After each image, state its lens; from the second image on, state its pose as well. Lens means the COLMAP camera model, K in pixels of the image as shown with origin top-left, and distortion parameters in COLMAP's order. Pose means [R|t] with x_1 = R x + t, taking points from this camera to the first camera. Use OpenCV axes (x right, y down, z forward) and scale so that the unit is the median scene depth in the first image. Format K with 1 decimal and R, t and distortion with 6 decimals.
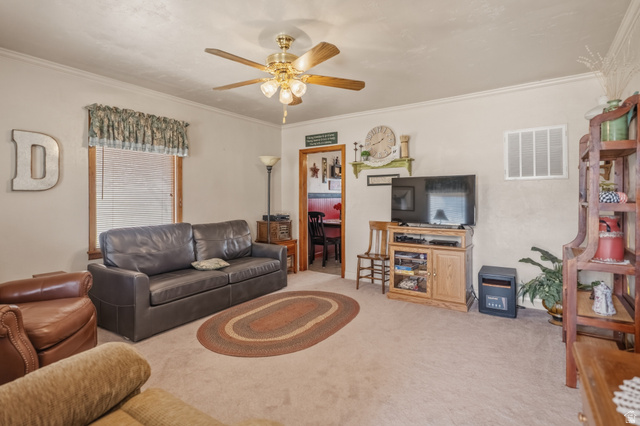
lens RADIAL K [[315.5, 0, 317.9], [0, 315.5, 190.7], [0, 0, 1]] dist [0.001178, 0.000561]
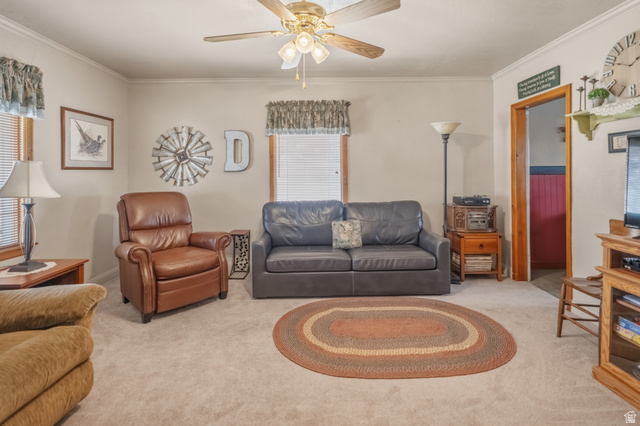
lens RADIAL K [[320.5, 0, 329.1], [0, 320.5, 169.7], [0, 0, 1]] dist [0.000462, 0.000394]
pose [[0.580337, -0.010678, -0.814306, 0.394291], [0.026021, 0.999647, 0.005436, -0.003018], [0.813960, -0.024344, 0.580410, 0.367427]]
